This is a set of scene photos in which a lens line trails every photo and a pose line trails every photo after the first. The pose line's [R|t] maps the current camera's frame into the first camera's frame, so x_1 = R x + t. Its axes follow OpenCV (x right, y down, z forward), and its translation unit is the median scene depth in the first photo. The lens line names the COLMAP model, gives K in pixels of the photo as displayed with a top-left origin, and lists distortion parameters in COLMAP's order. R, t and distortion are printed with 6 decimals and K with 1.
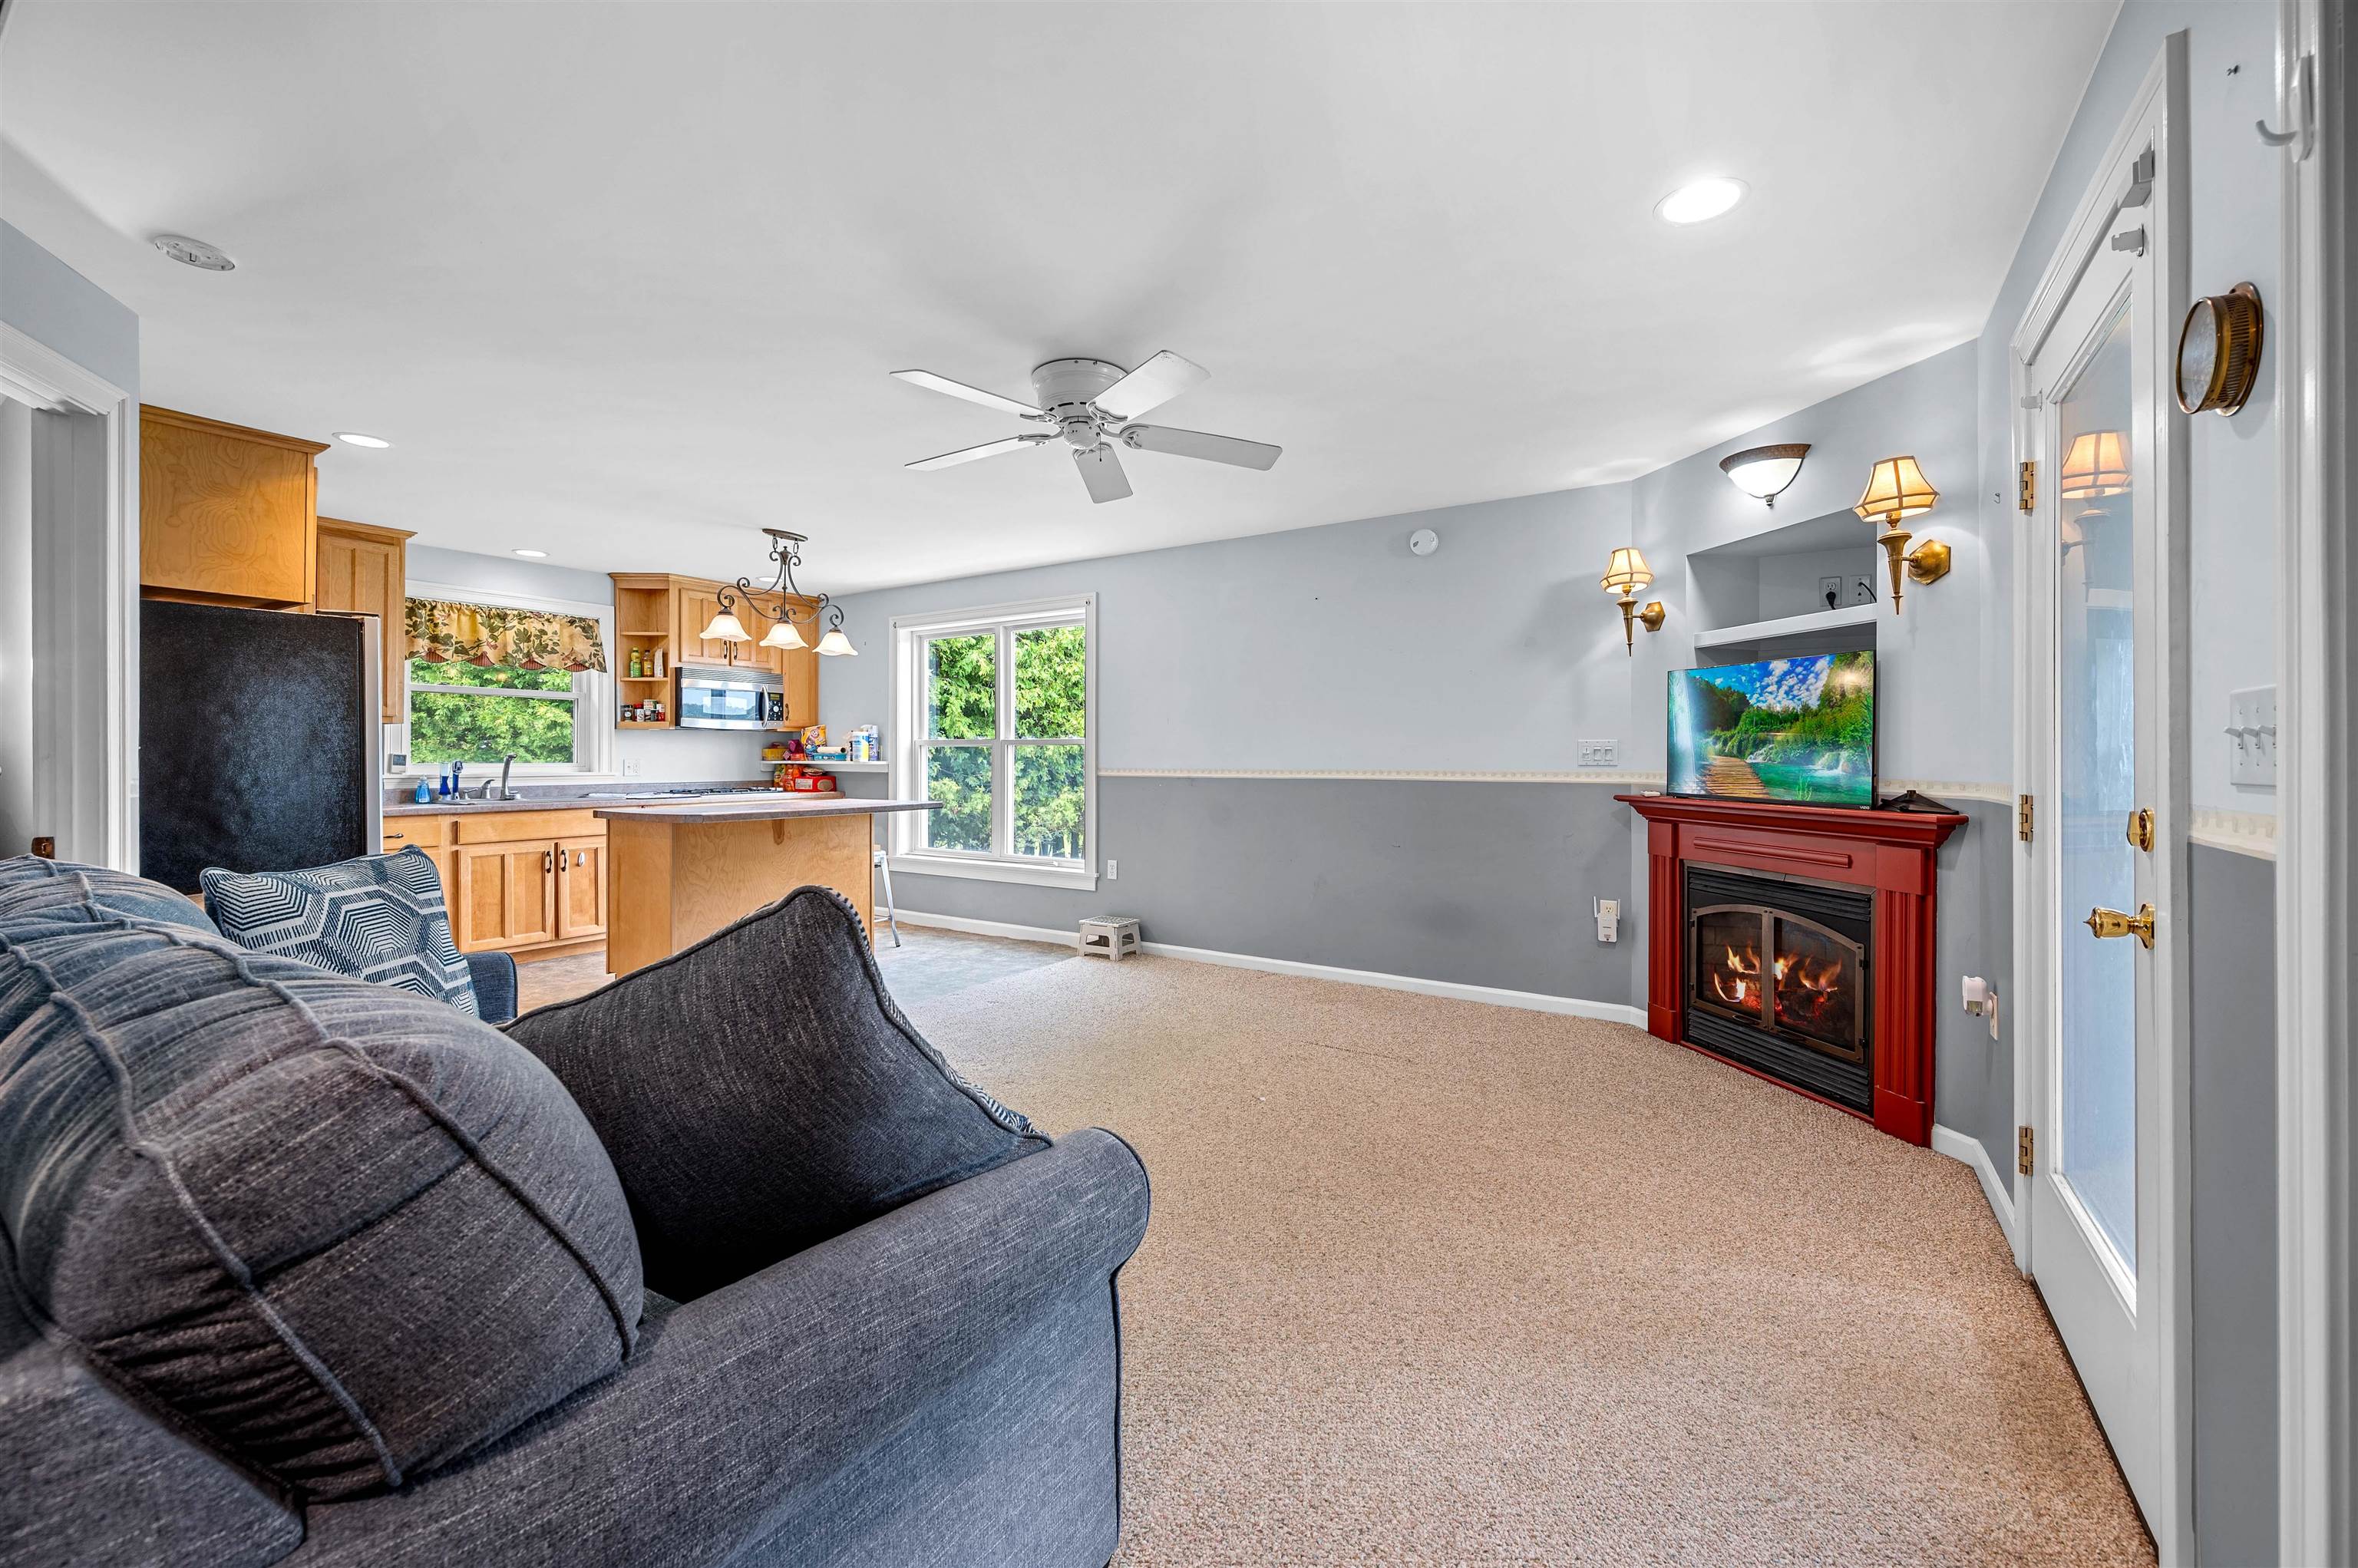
lens RADIAL K [[947.1, 0, 1177.6], [0, 947.1, 768.9], [0, 0, 1]] dist [0.000592, 0.000084]
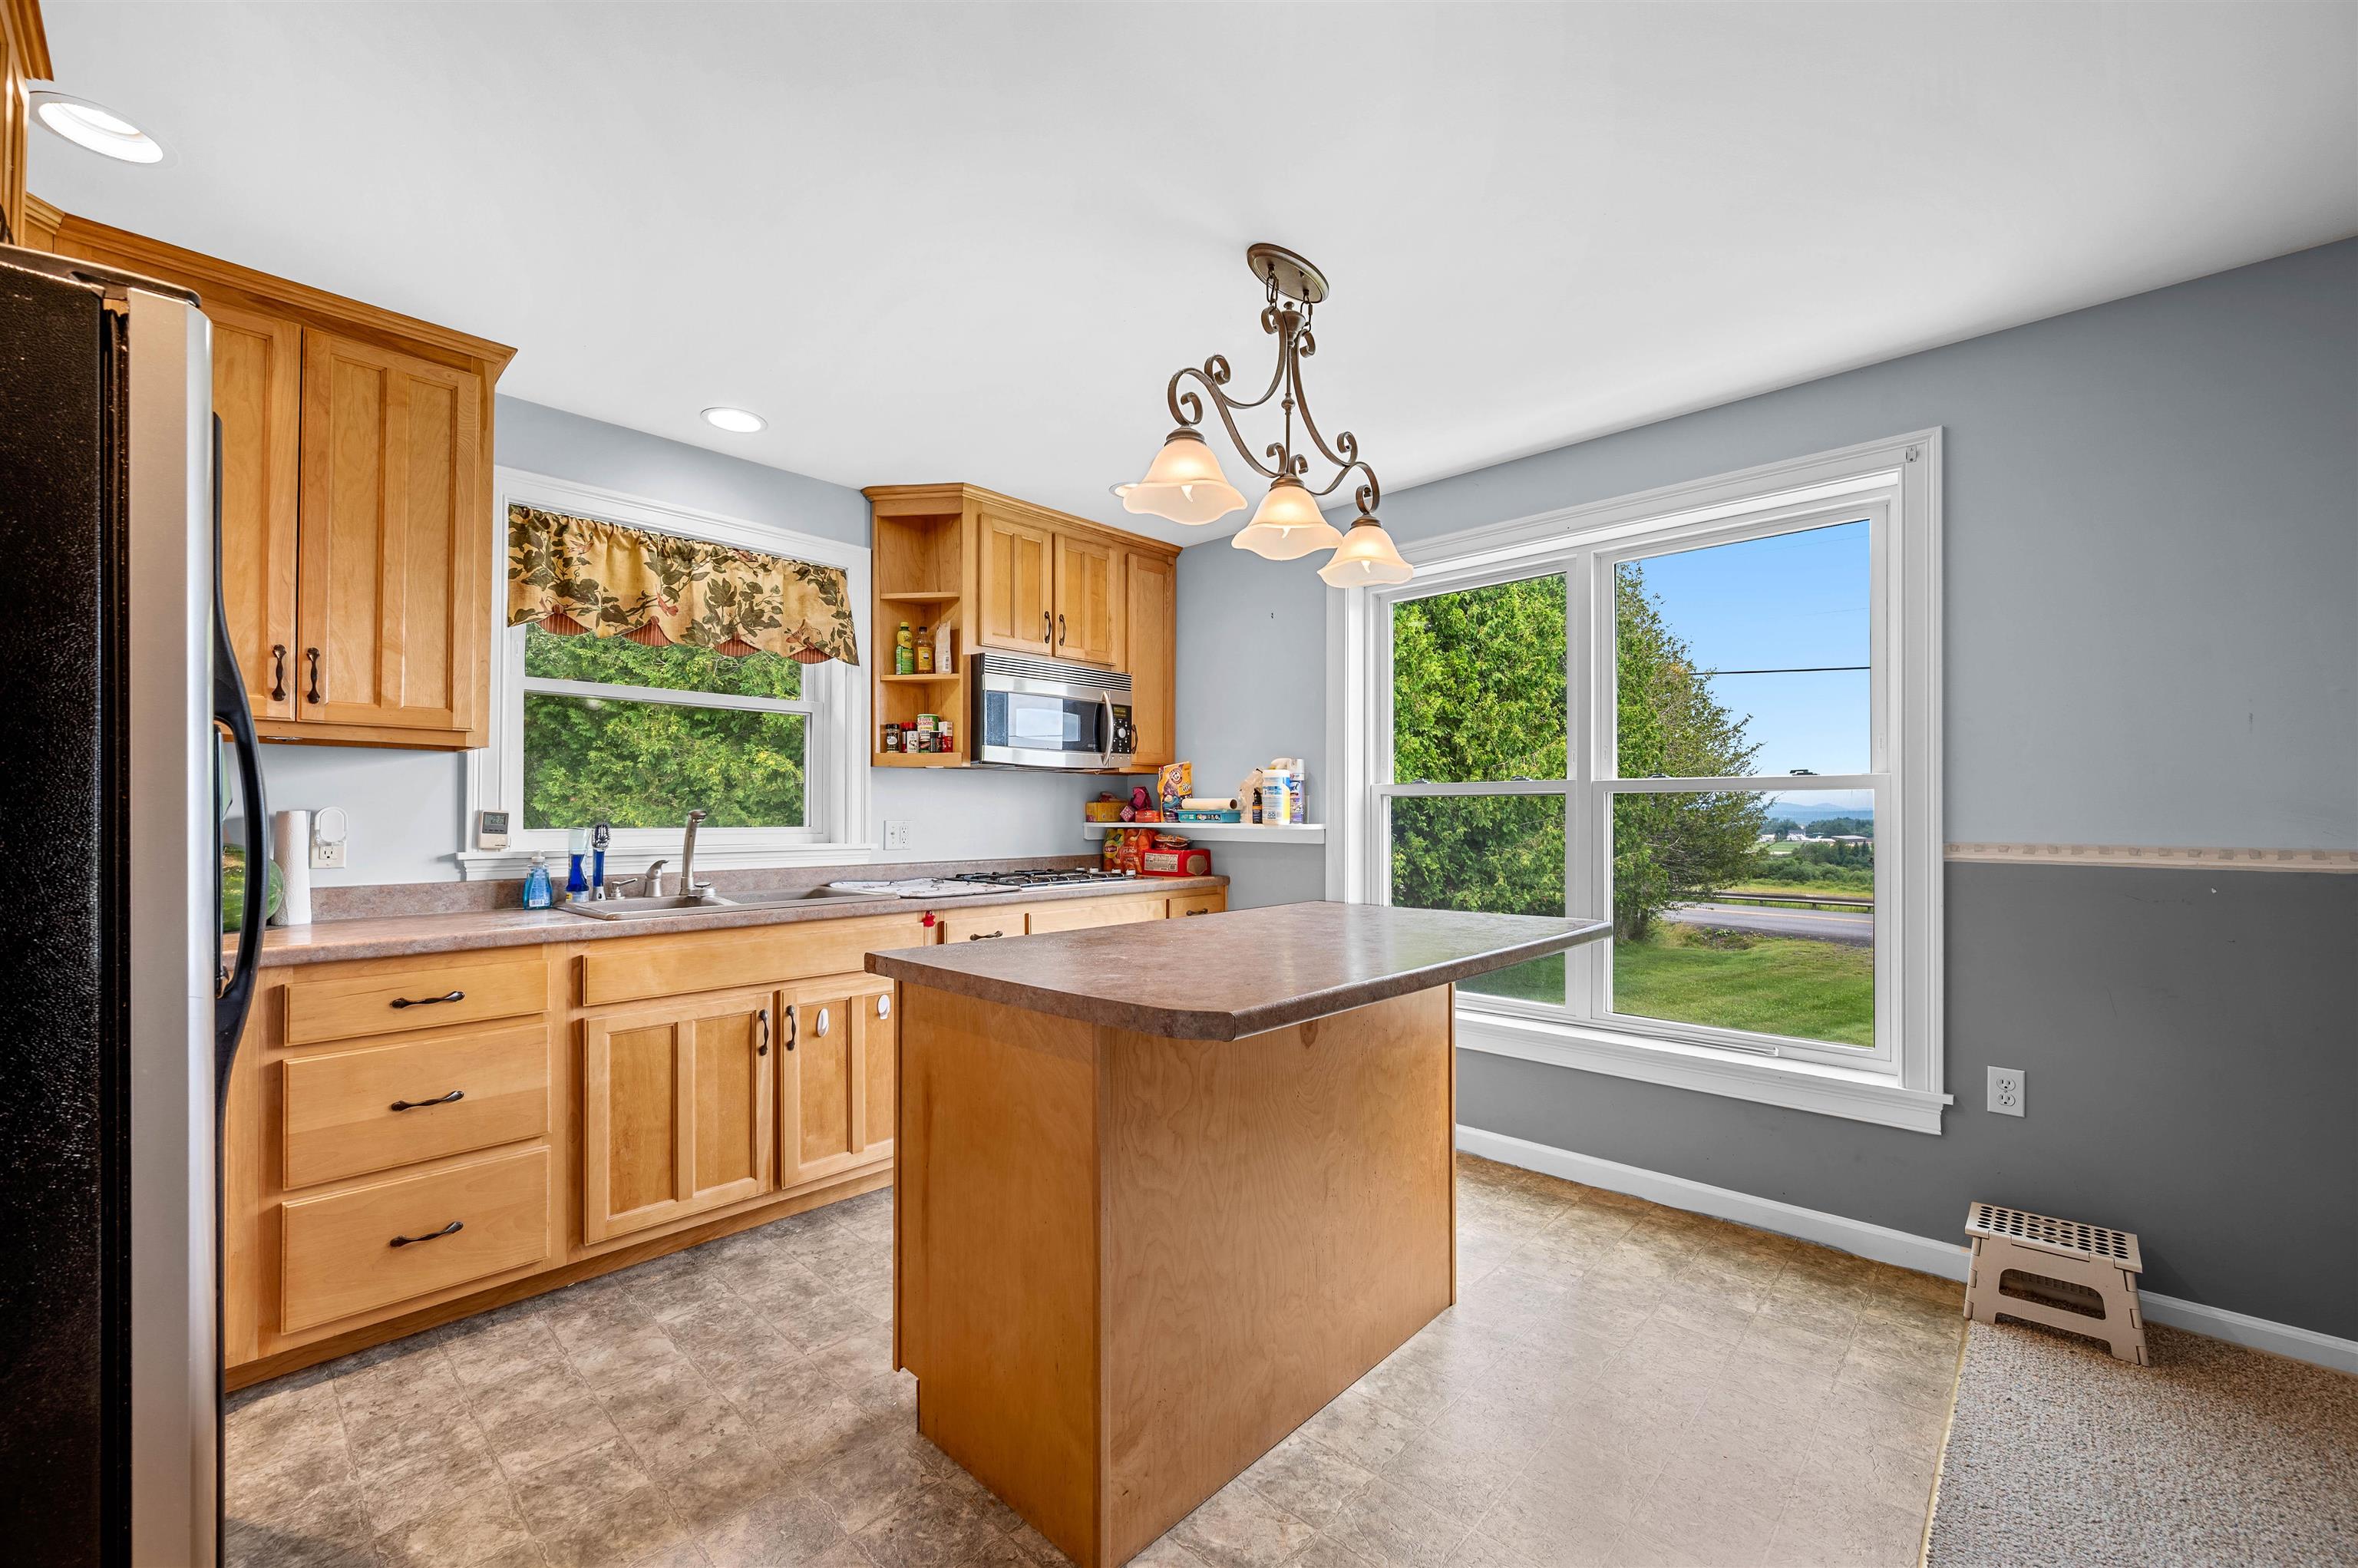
lens RADIAL K [[936.9, 0, 1172.9], [0, 936.9, 826.4], [0, 0, 1]] dist [-0.001085, -0.000119]
pose [[0.984231, 0.002680, -0.176865, -0.339265], [-0.002703, 0.999996, 0.000112, -0.007518], [0.176865, 0.000368, 0.984235, 0.514678]]
